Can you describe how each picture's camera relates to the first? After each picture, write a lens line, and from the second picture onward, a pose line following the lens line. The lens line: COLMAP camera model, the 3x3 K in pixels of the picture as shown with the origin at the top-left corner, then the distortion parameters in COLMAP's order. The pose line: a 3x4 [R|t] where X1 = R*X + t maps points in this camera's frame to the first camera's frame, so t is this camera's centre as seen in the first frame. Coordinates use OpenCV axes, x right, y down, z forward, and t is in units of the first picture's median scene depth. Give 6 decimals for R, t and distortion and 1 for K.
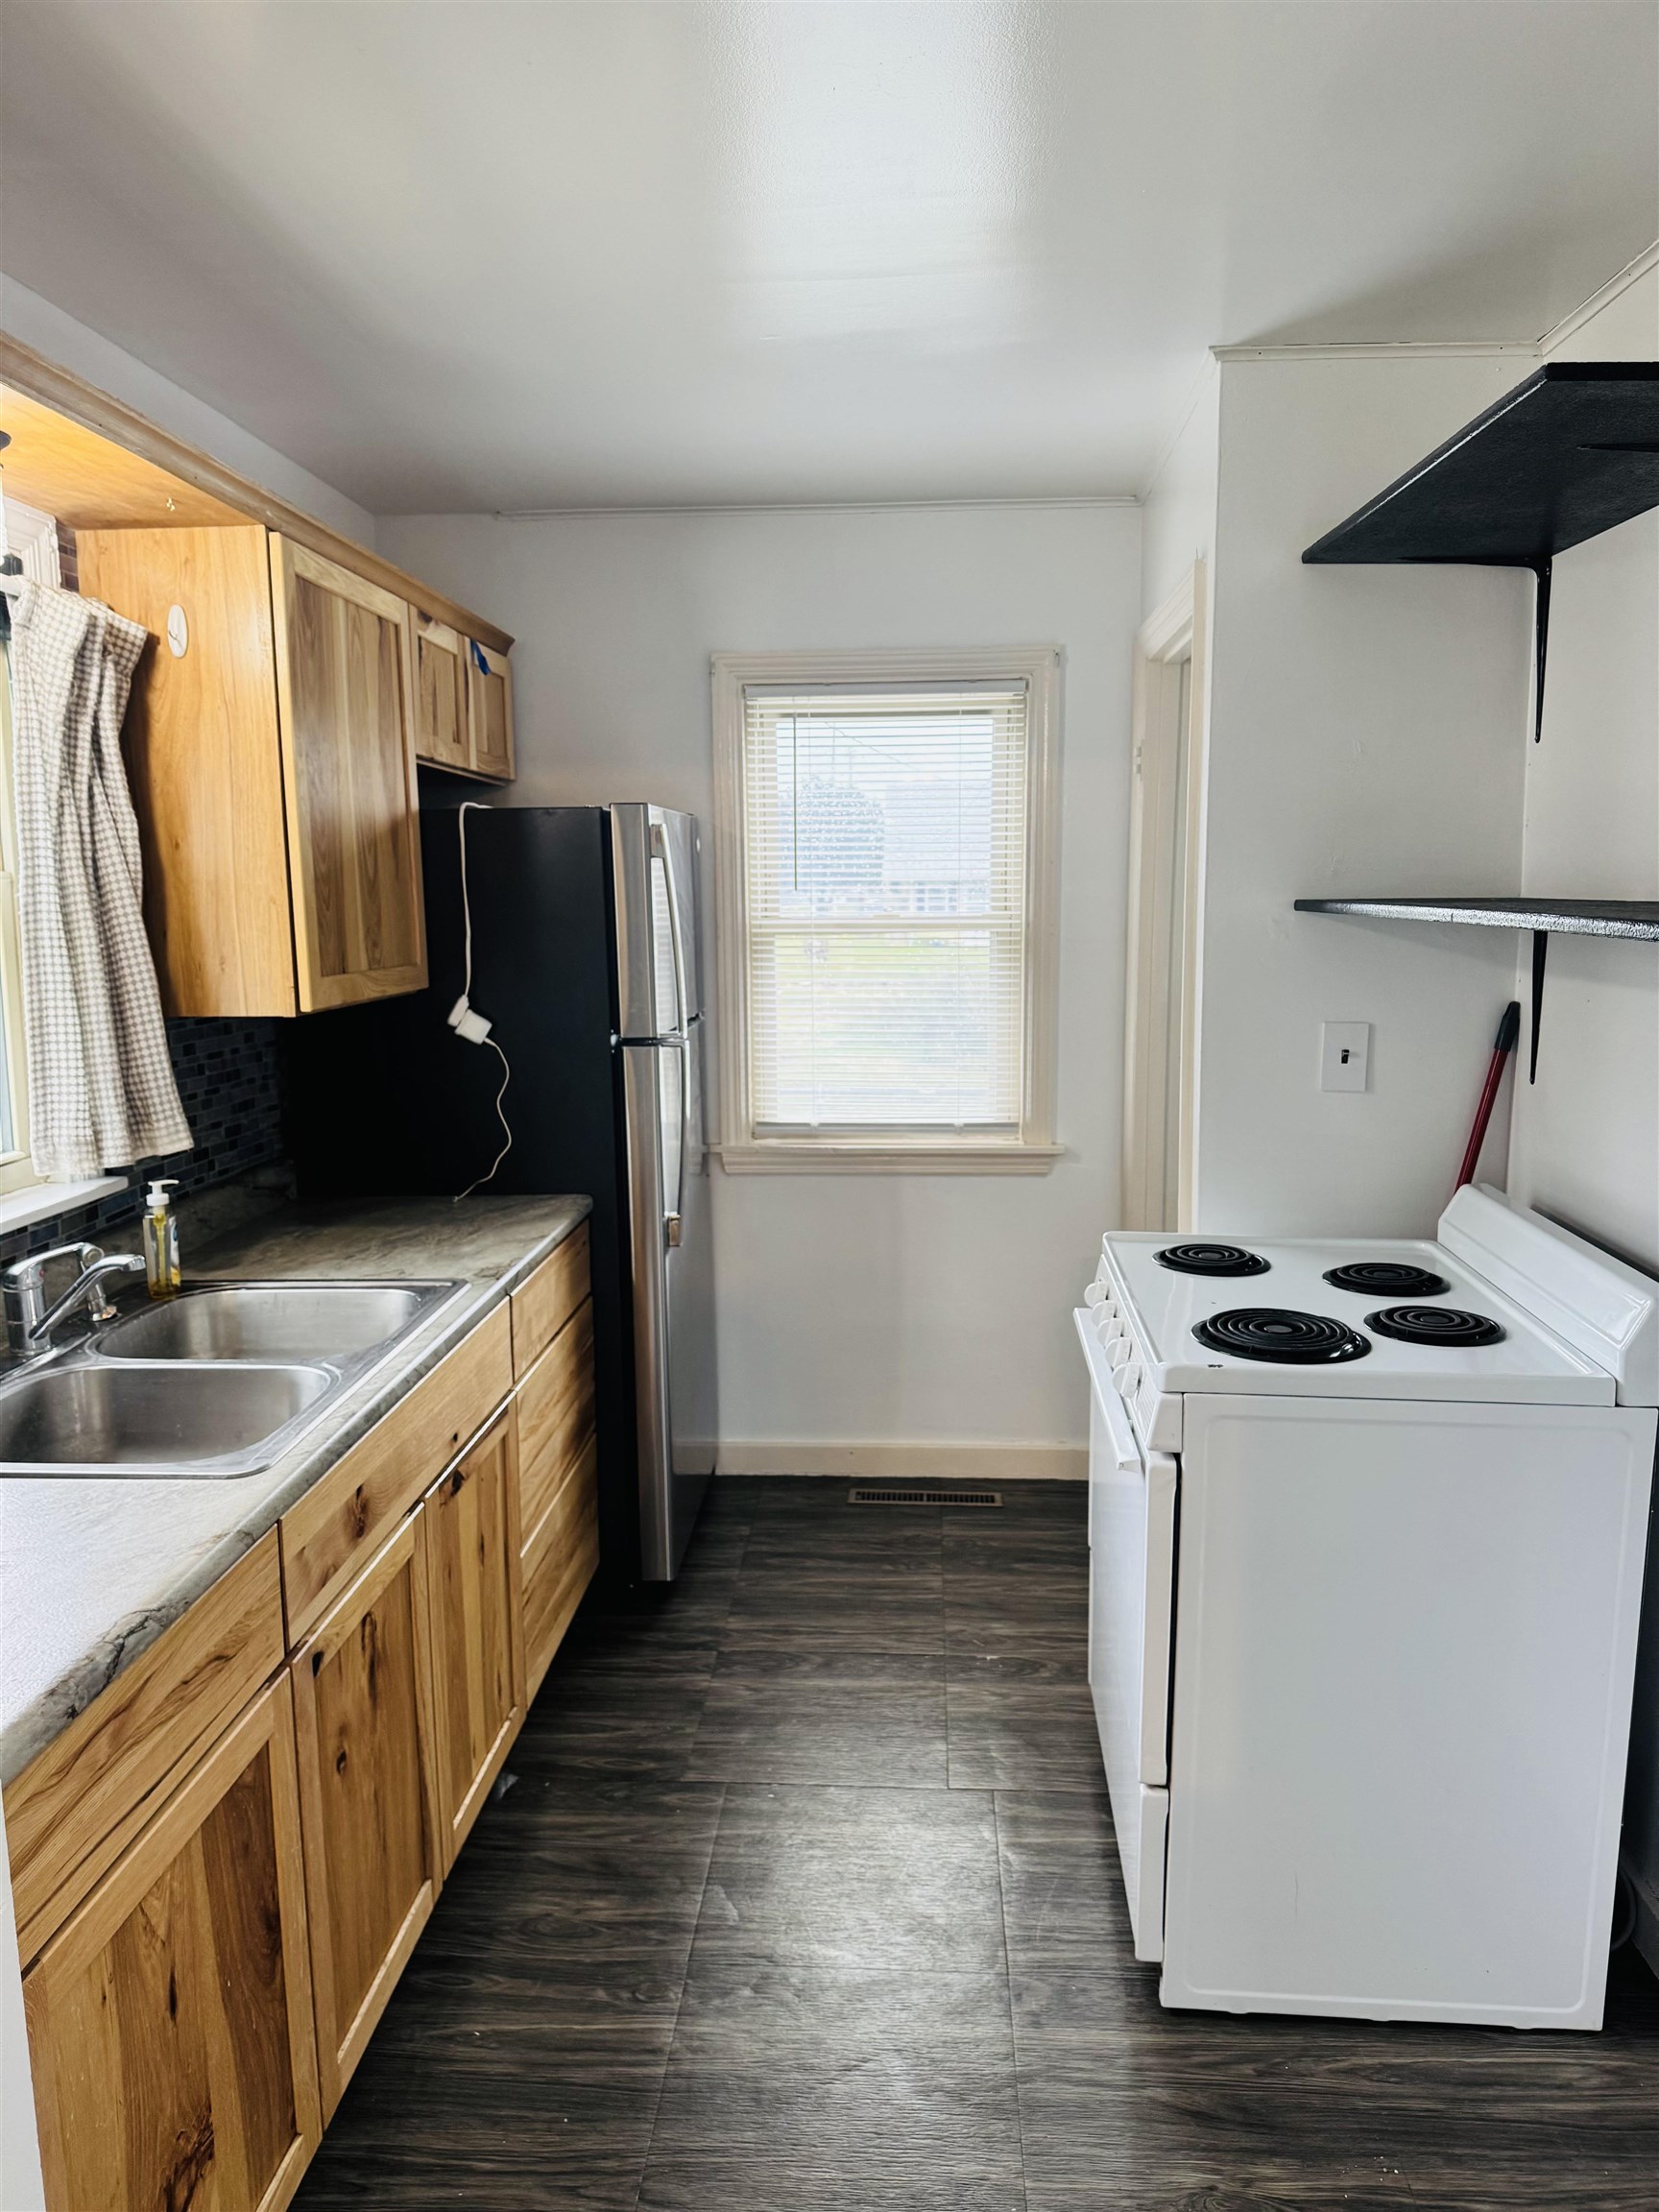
lens RADIAL K [[1587.0, 0, 829.5], [0, 1587.0, 1106.0], [0, 0, 1]] dist [0.006436, 0.001013]
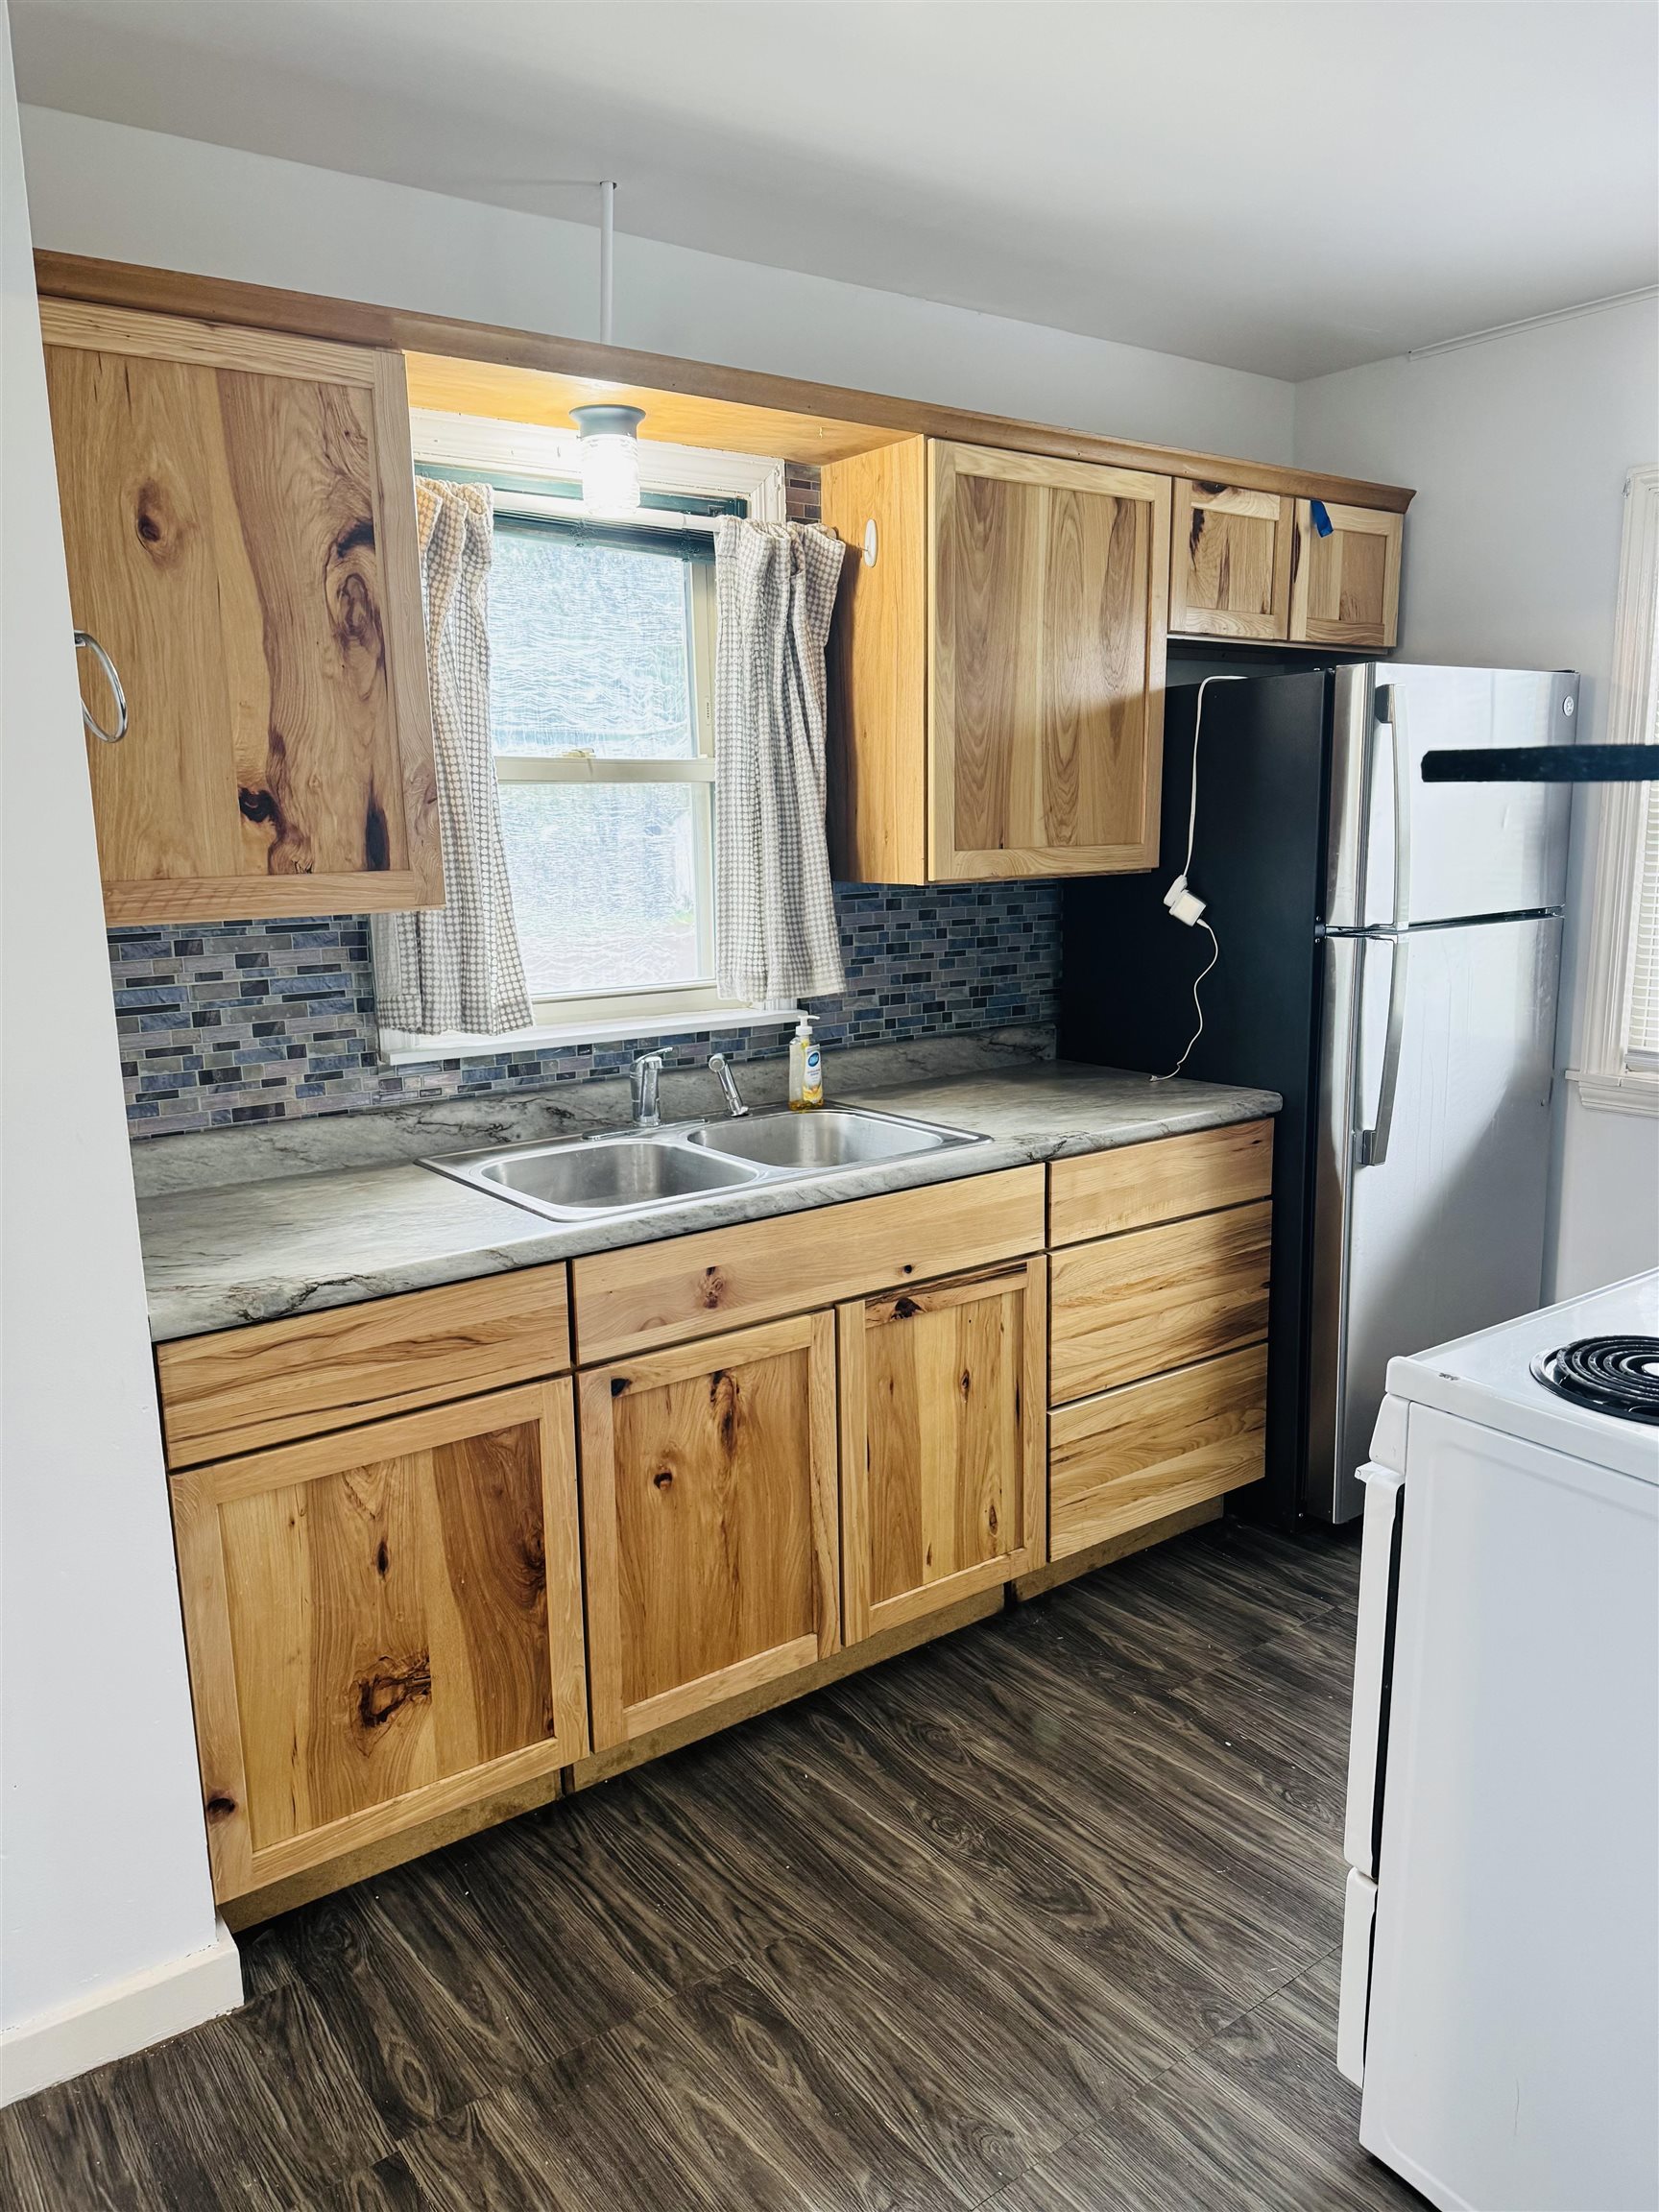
lens RADIAL K [[1564.9, 0, 829.5], [0, 1564.9, 1106.0], [0, 0, 1]] dist [0.076171, -0.075999]
pose [[0.645238, 0.138835, -0.751261, 0.493772], [-0.096572, 0.990283, 0.100063, -0.005321], [0.757854, 0.007987, 0.652376, 0.233736]]
